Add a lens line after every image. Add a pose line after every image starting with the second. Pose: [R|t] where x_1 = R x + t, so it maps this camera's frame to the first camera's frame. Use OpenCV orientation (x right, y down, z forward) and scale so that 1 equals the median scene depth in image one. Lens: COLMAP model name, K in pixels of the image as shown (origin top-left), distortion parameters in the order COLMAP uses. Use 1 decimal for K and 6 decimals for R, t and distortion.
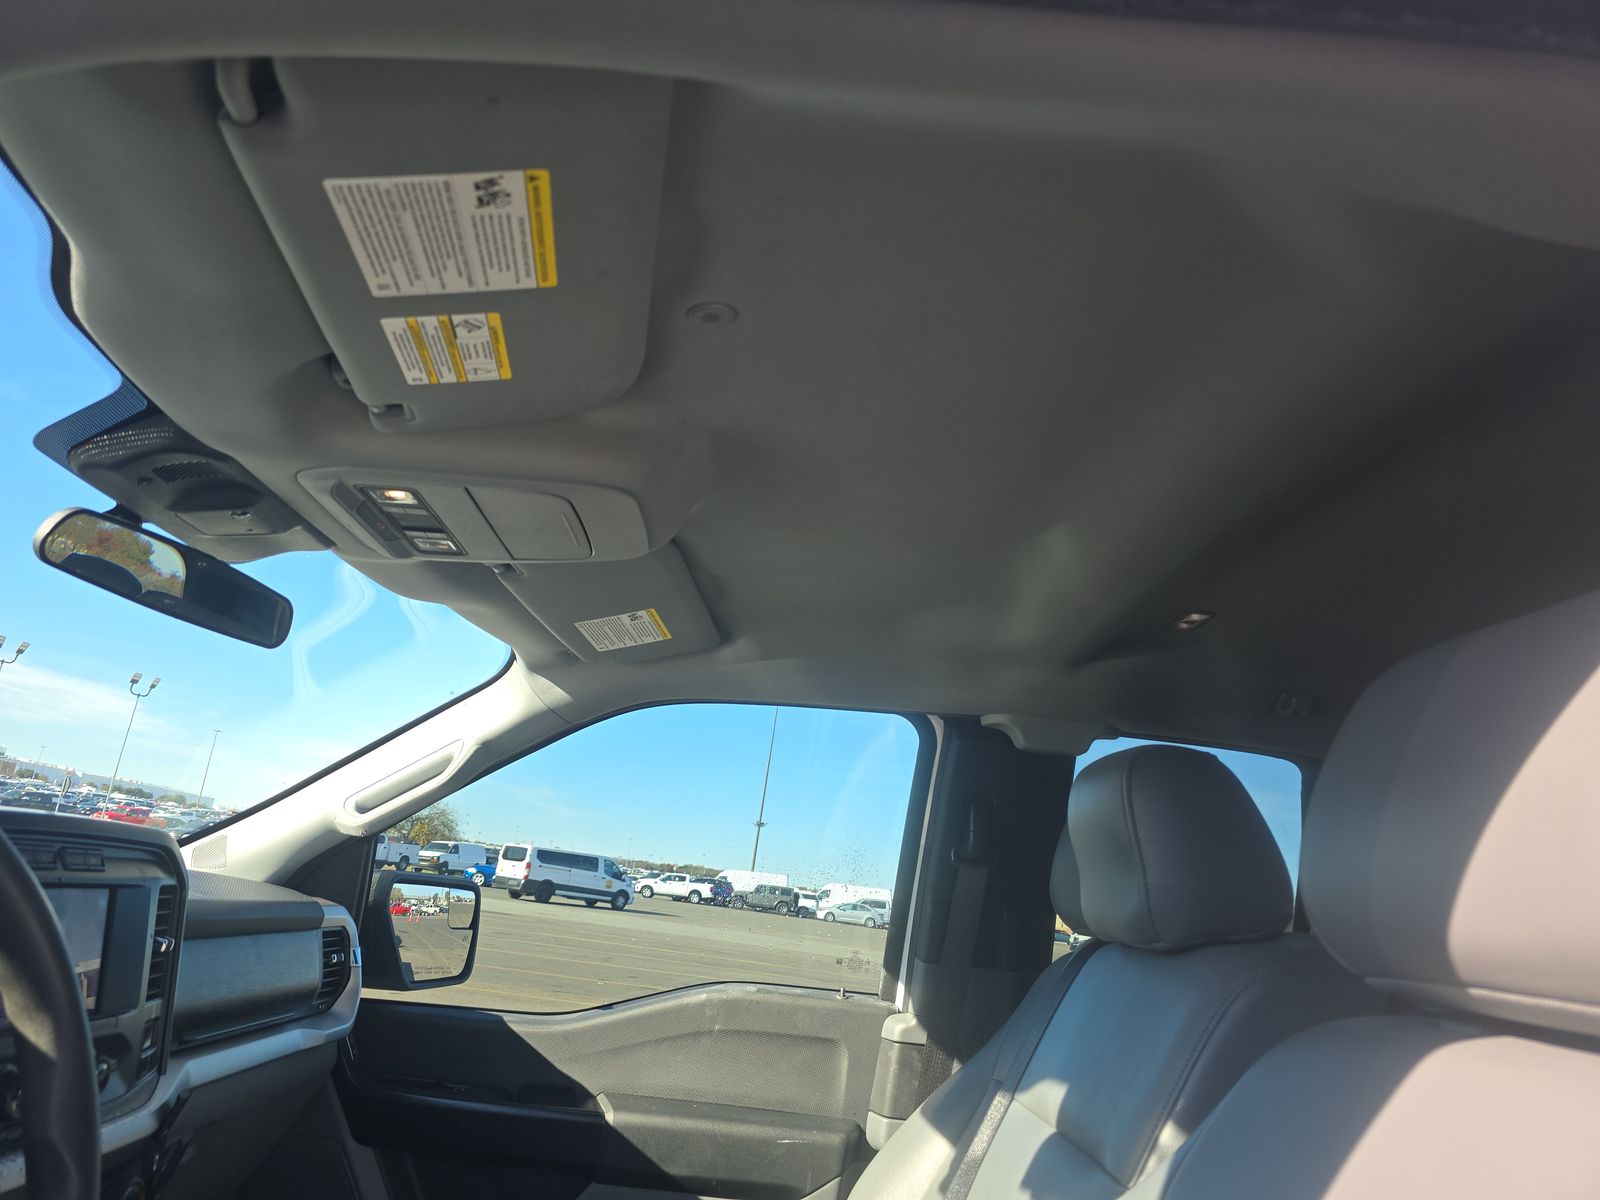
lens RADIAL K [[1078.6, 0, 805.0], [0, 1078.6, 592.7], [0, 0, 1]] dist [0.043153, -0.049196]
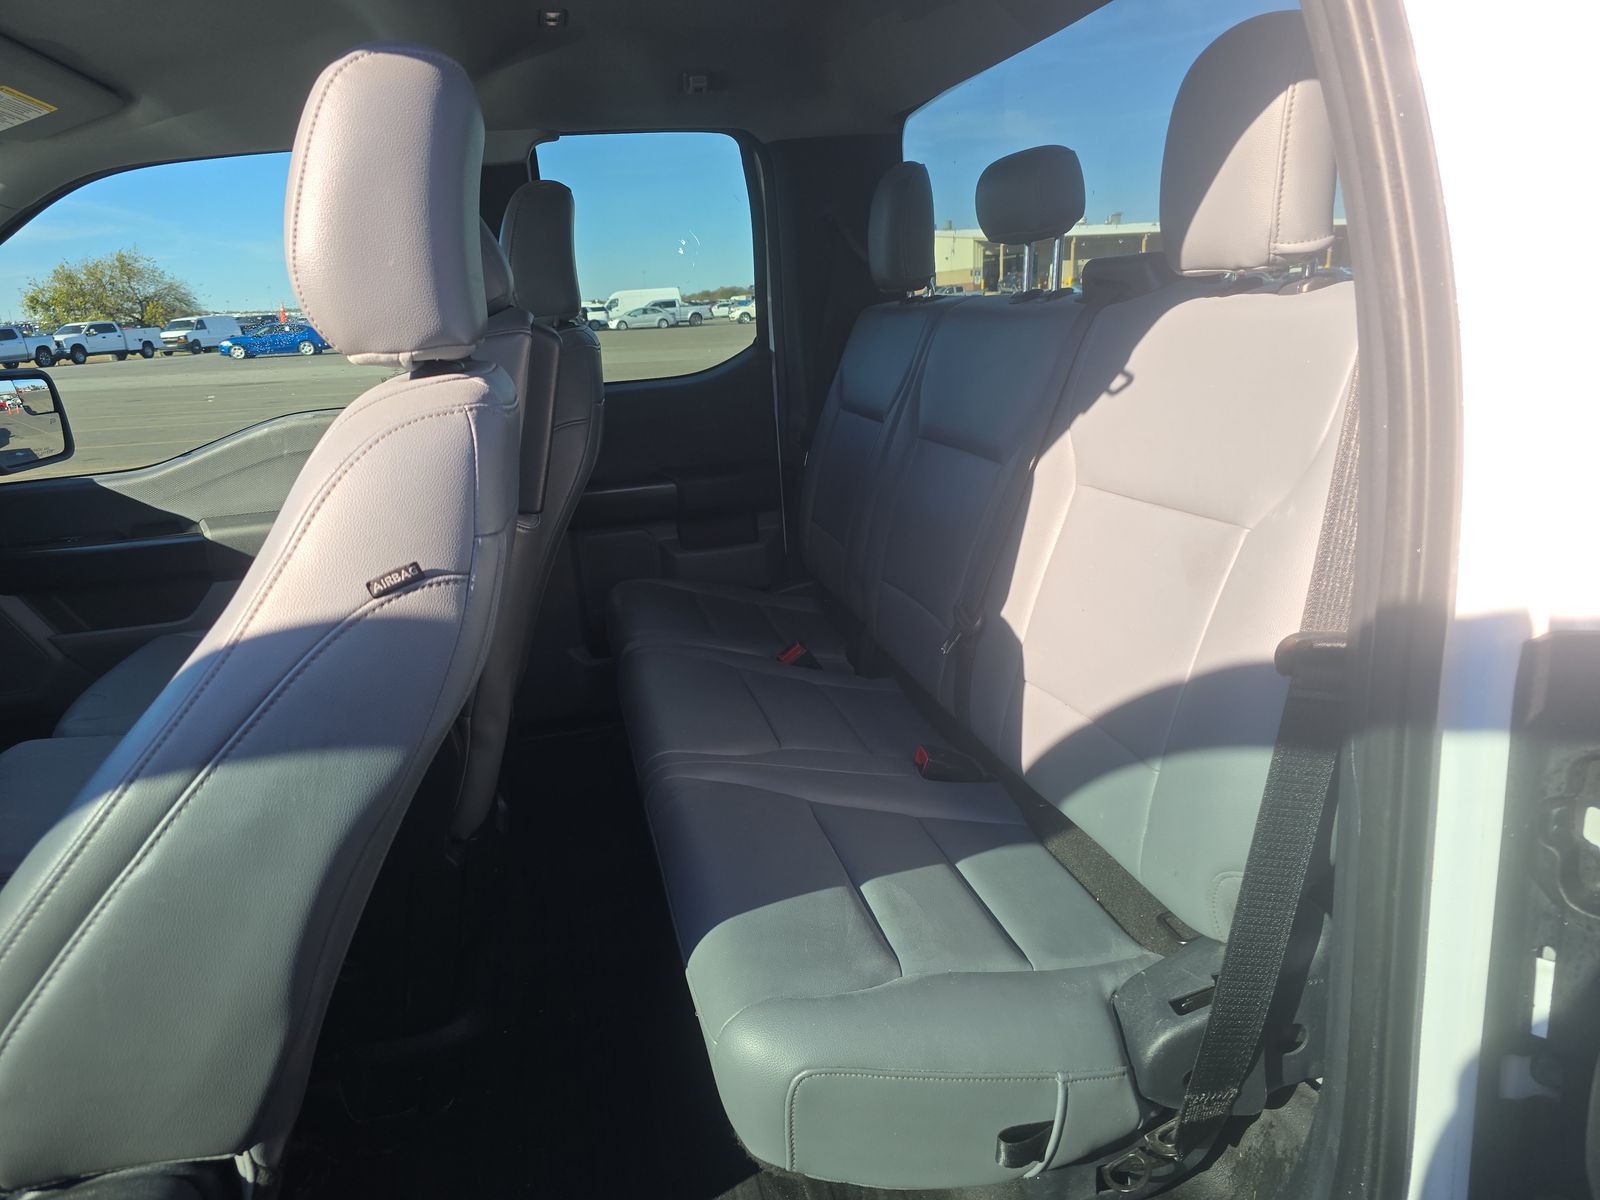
lens RADIAL K [[1078.6, 0, 792.1], [0, 1078.6, 611.8], [0, 0, 1]] dist [0.043153, -0.049196]
pose [[0.970335, -0.210973, 0.118069, 0.286691], [0.115817, 0.834317, 0.538981, -0.030820], [-0.212218, -0.509318, 0.834002, -0.203862]]
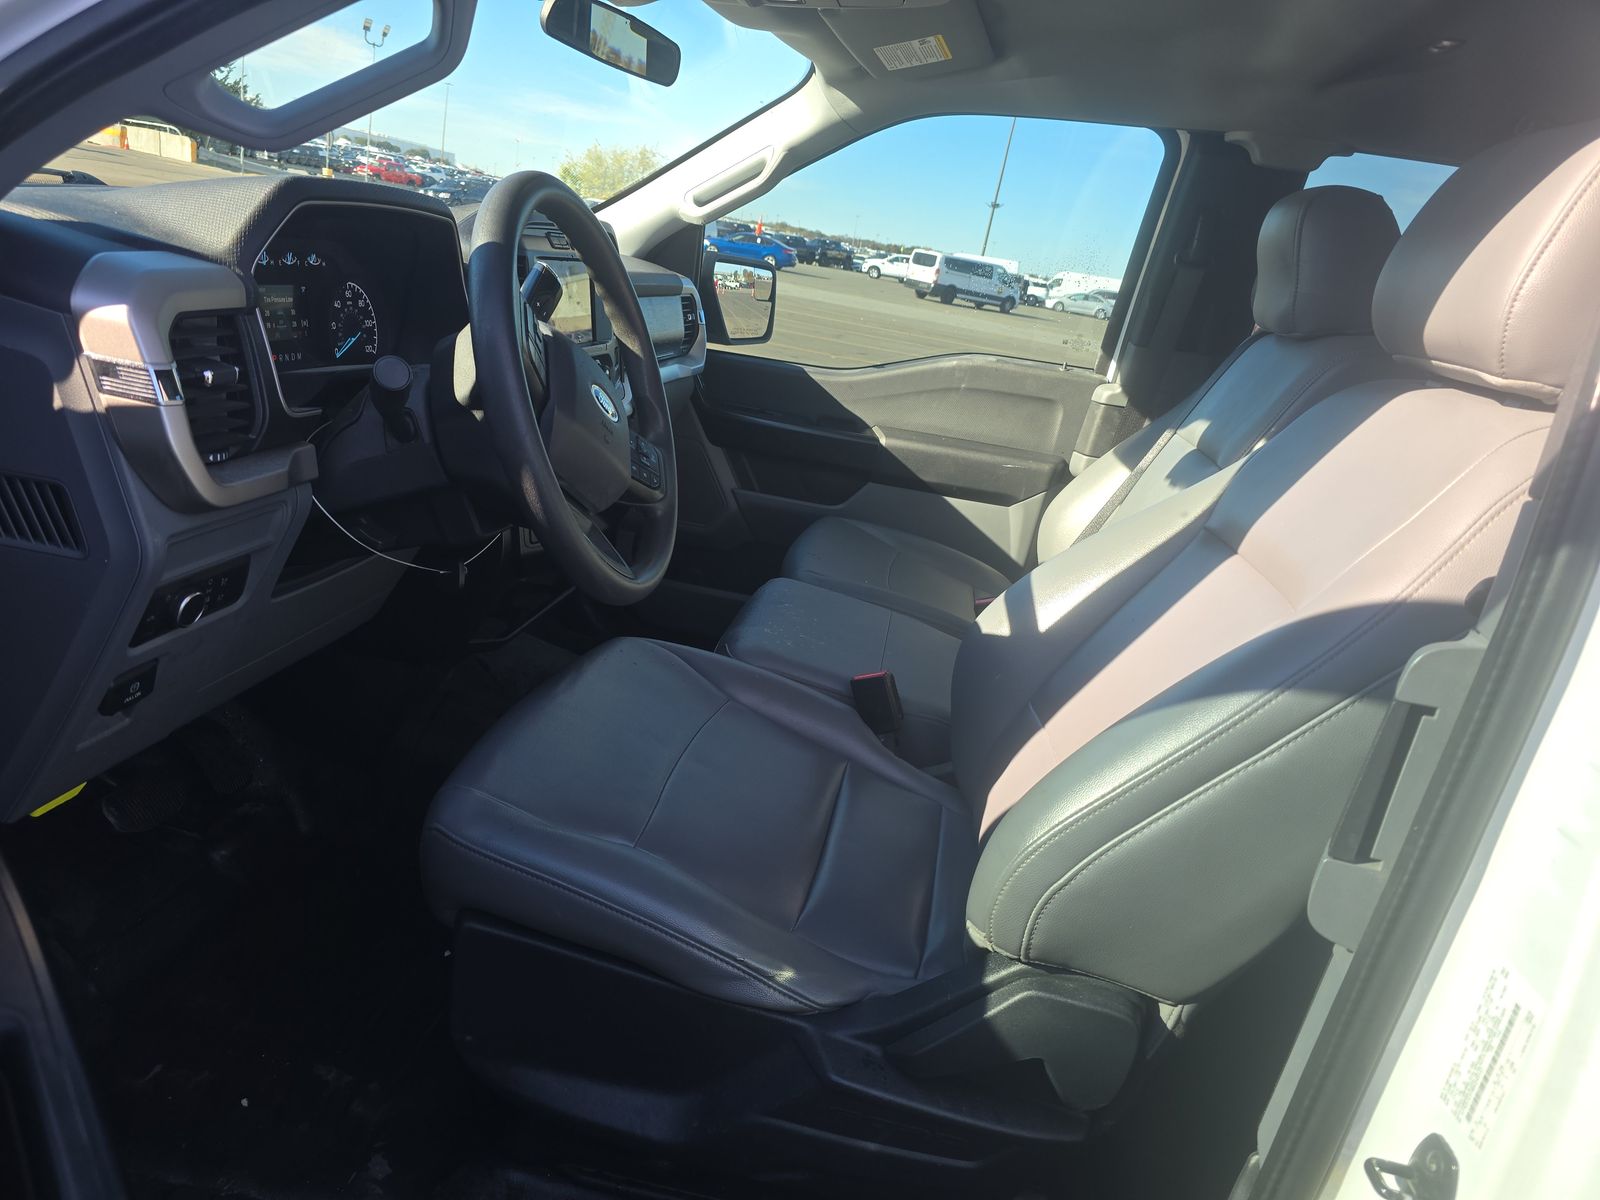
lens RADIAL K [[1078.6, 0, 787.1], [0, 1078.6, 623.4], [0, 0, 1]] dist [0.043153, -0.049196]
pose [[0.976019, 0.105882, -0.190199, -0.009888], [0.016002, 0.836474, 0.547773, -0.081465], [0.217096, -0.537681, 0.814720, -0.274744]]
